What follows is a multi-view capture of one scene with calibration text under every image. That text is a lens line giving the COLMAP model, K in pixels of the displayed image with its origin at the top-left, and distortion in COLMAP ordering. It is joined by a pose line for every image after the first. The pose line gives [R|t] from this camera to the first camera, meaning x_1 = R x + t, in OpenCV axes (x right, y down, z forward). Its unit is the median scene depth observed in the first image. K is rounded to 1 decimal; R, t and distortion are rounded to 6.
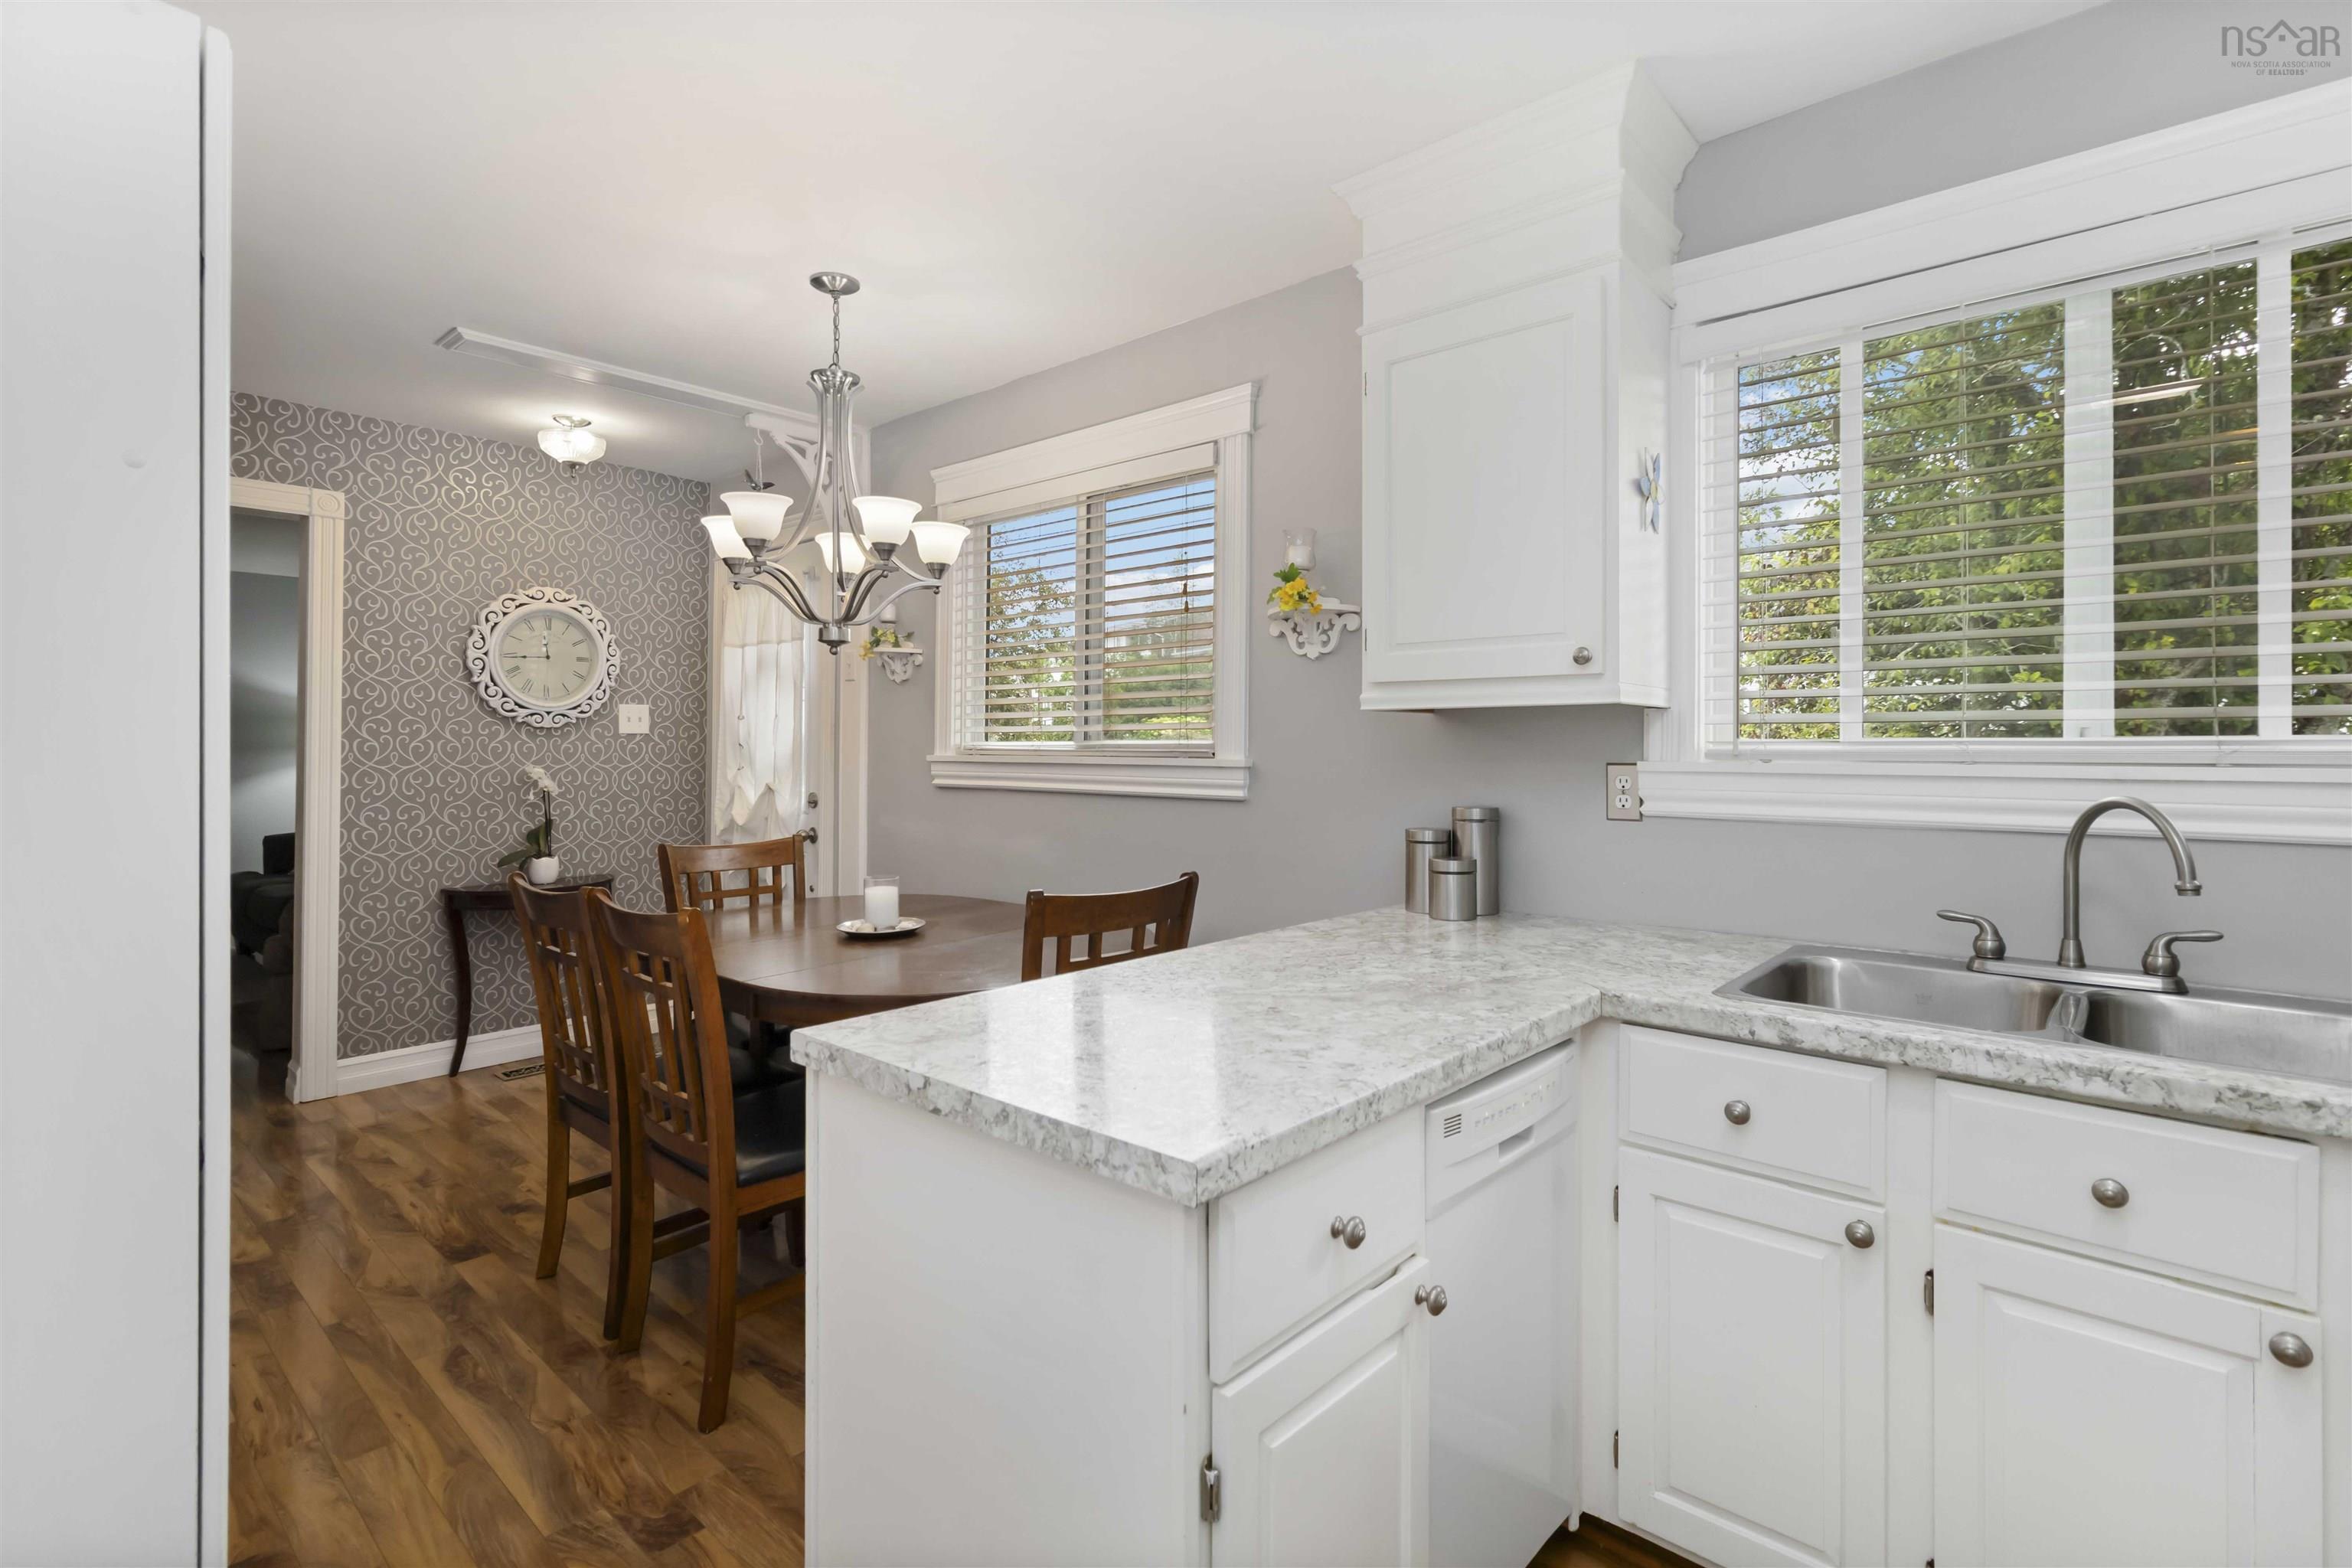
lens RADIAL K [[1112.0, 0, 1172.5], [0, 1112.0, 745.0], [0, 0, 1]] dist [0.005295, 0.002103]
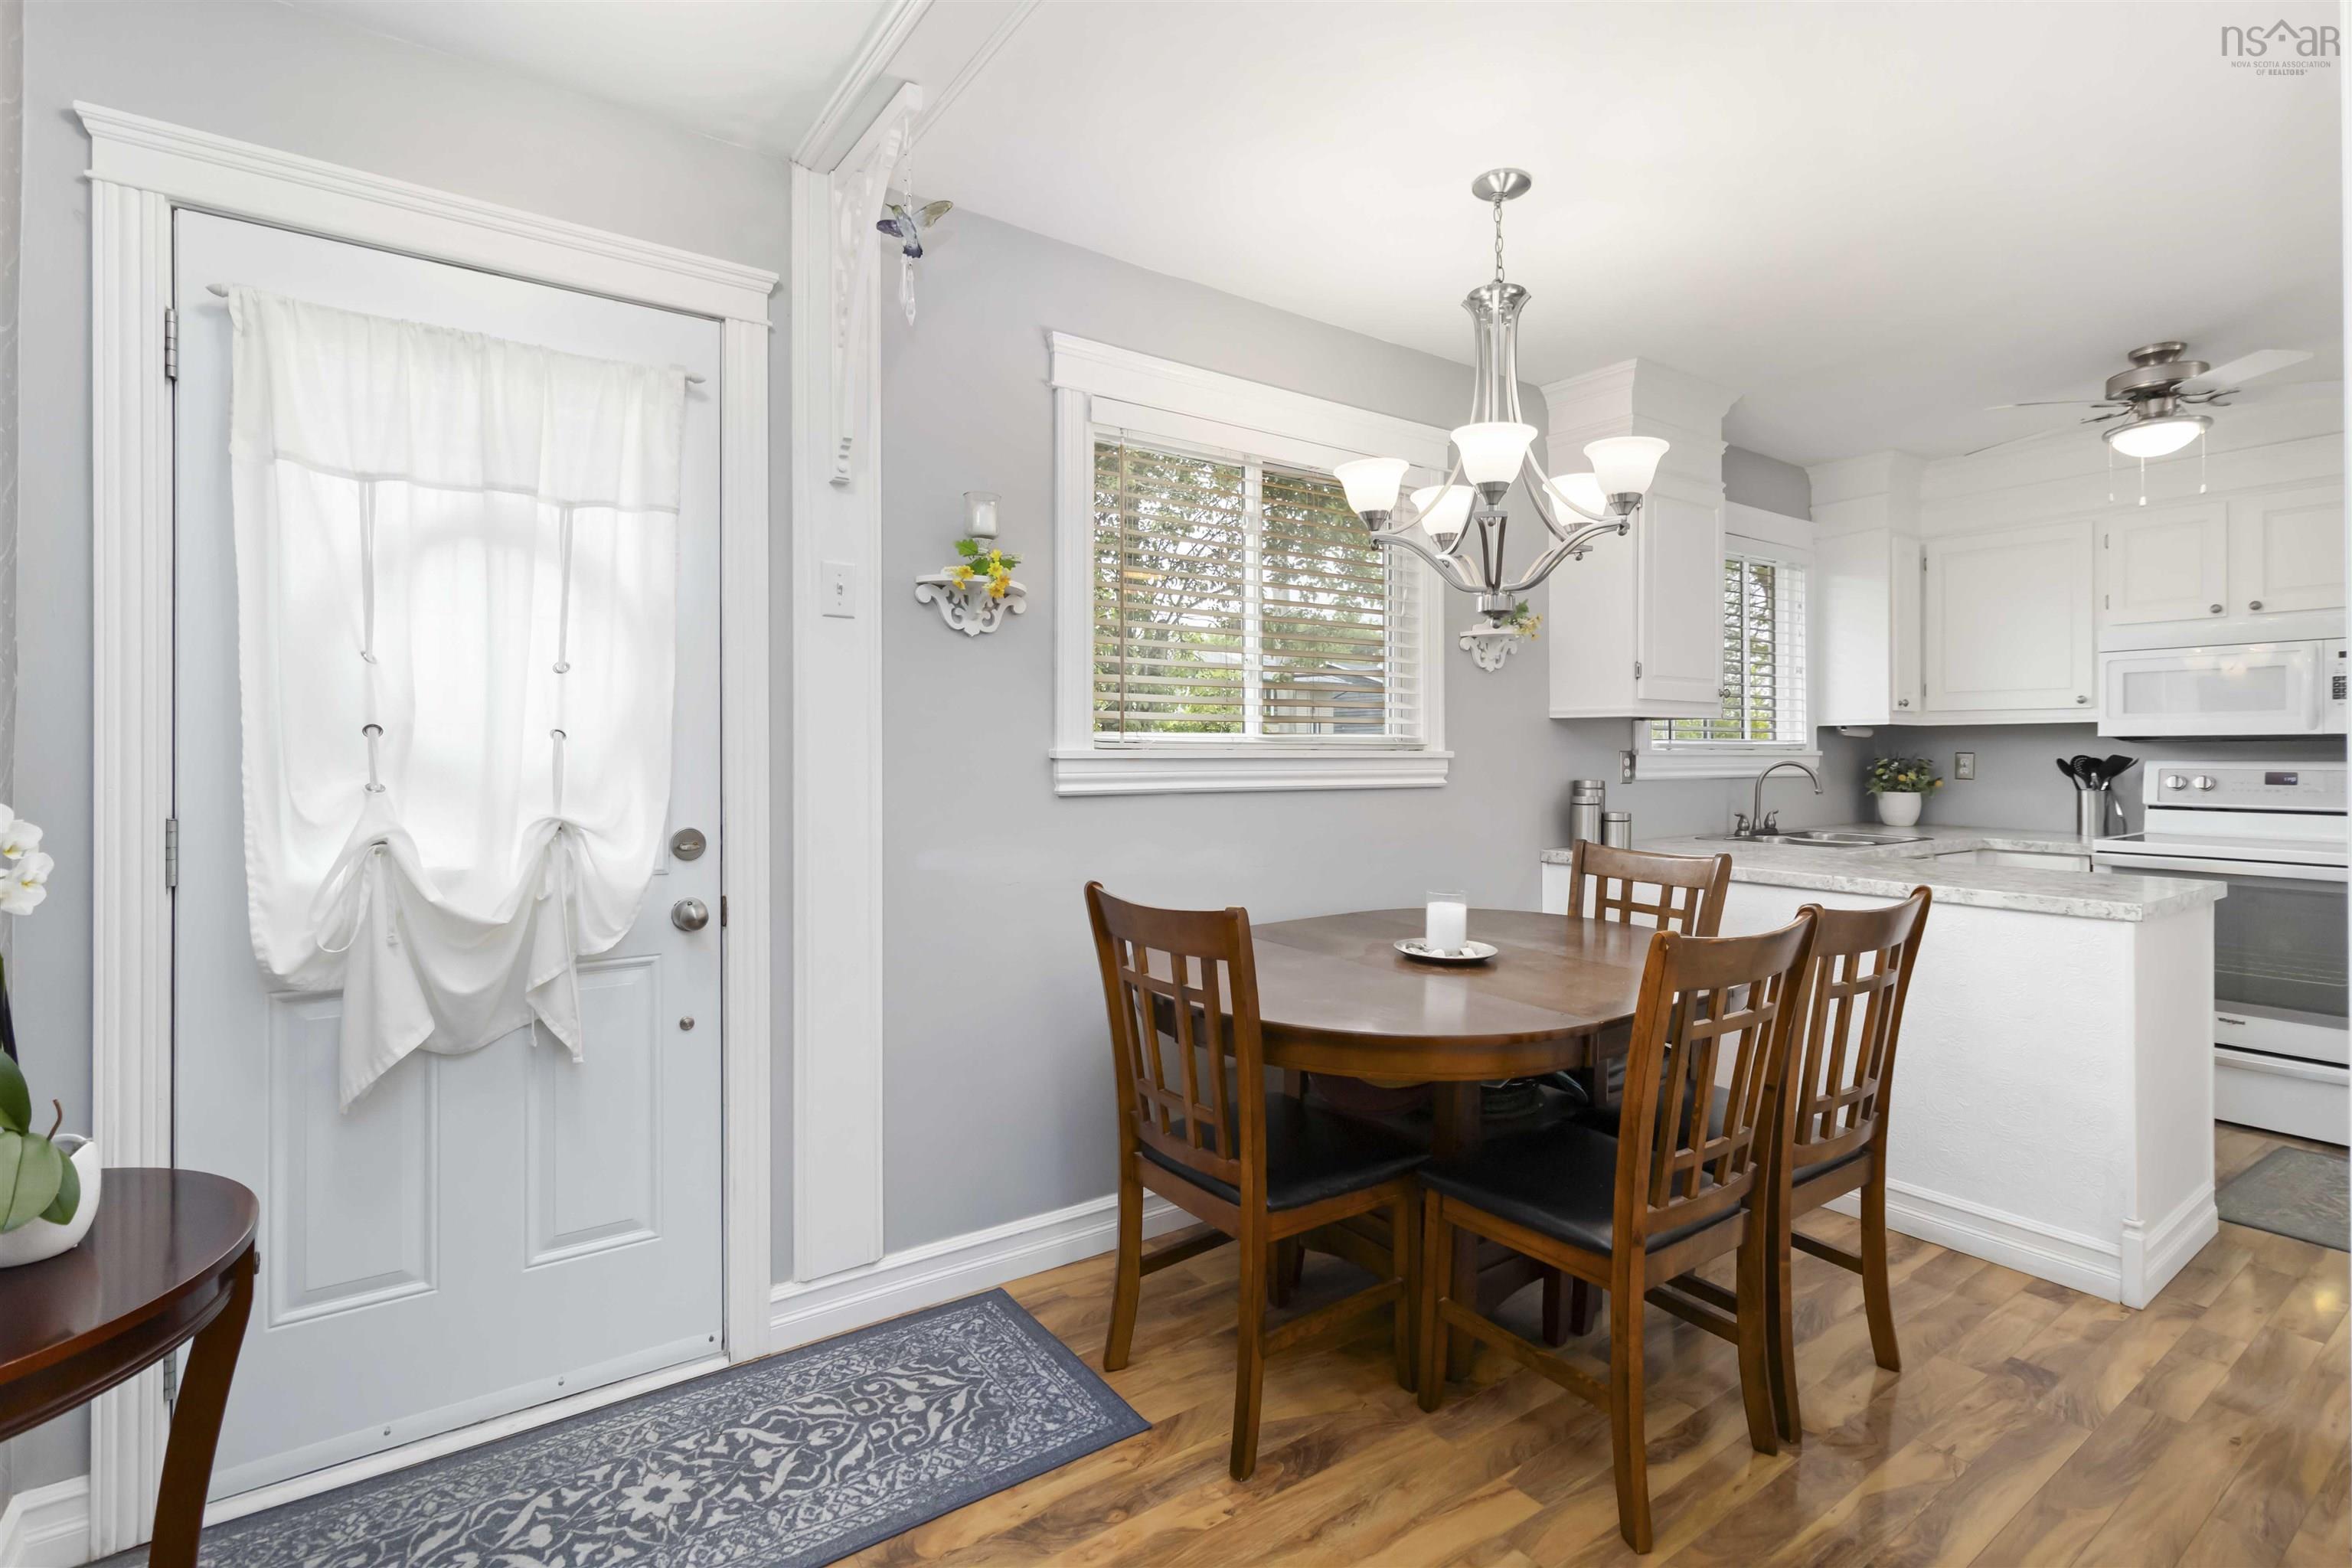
lens RADIAL K [[1112.0, 0, 1168.1], [0, 1112.0, 780.3], [0, 0, 1]] dist [0.005295, 0.002103]
pose [[0.216431, -0.019721, 0.976099, -1.133332], [0.003863, 0.999805, 0.019344, 0.019213], [-0.976290, -0.000416, 0.216465, 1.022621]]
